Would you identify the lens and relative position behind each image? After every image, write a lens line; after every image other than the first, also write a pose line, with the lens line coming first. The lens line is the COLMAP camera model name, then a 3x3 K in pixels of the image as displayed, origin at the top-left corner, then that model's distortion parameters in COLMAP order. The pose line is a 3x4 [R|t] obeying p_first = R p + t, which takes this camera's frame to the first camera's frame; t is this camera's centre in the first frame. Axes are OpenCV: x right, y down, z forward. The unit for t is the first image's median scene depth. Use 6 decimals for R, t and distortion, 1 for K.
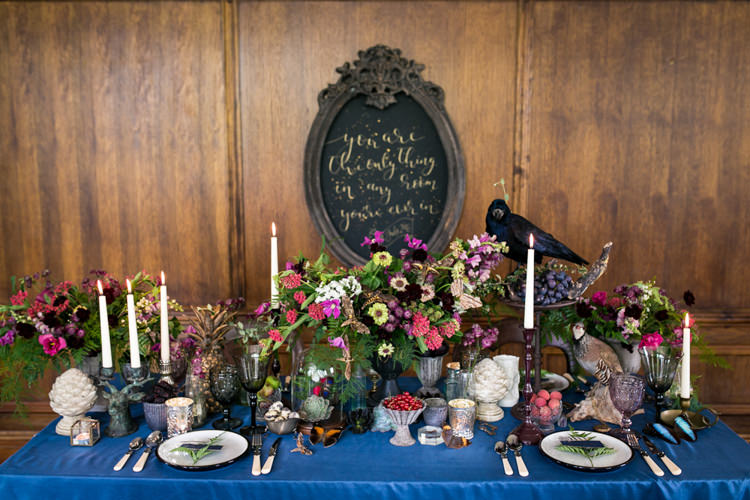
lens RADIAL K [[749.3, 0, 376.5], [0, 749.3, 246.2], [0, 0, 1]] dist [-0.002084, 0.000000]
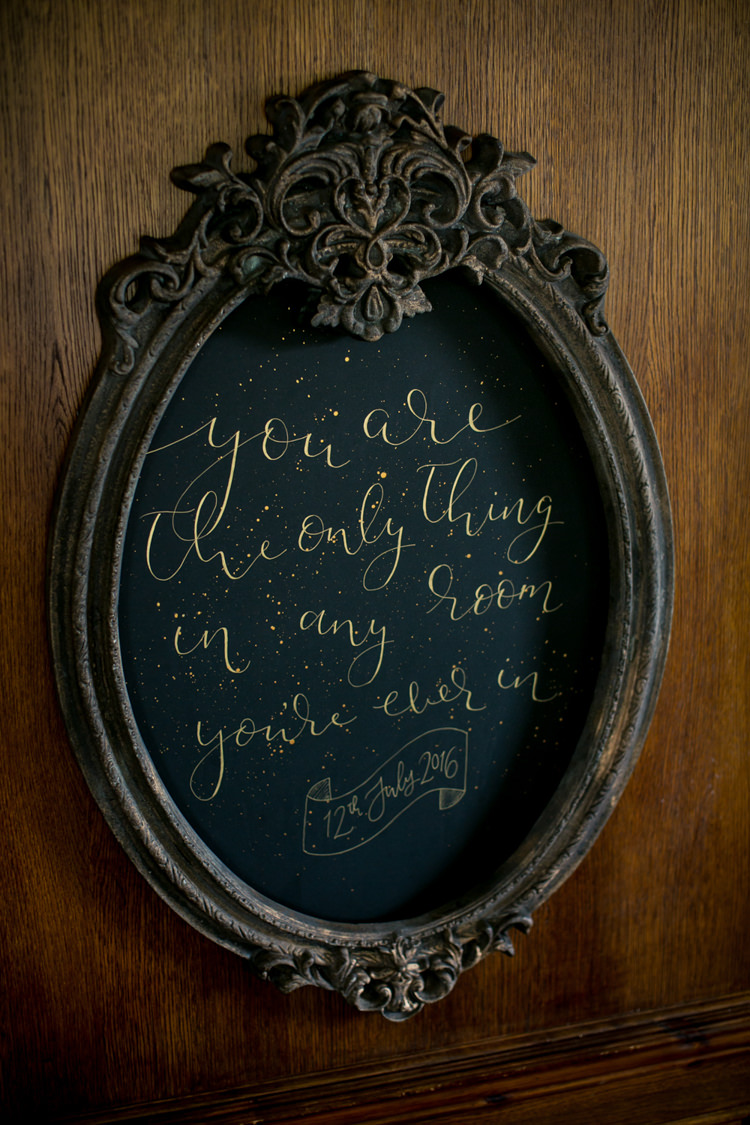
lens RADIAL K [[1694.1, 0, 379.5], [0, 1694.1, 559.1], [0, 0, 1]] dist [-0.144021, 0.000000]
pose [[0.946799, -0.098553, 0.306363, -0.232785], [0.047778, 0.984452, 0.169033, -0.290978], [-0.318258, -0.145403, 0.936787, 0.680765]]
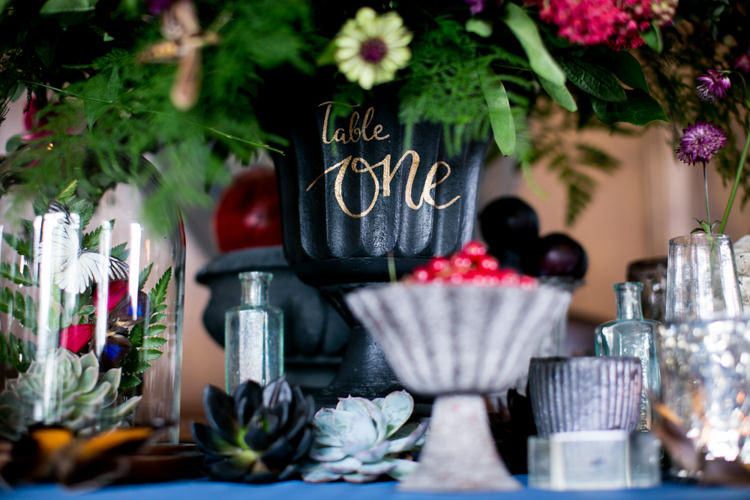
lens RADIAL K [[1129.4, 0, 374.8], [0, 1129.4, 252.1], [0, 0, 1]] dist [-0.144021, 0.000000]
pose [[0.998512, -0.001272, 0.054518, -0.003971], [0.015595, 0.964635, -0.263129, 0.246720], [-0.052256, 0.263588, 0.963219, 0.615100]]
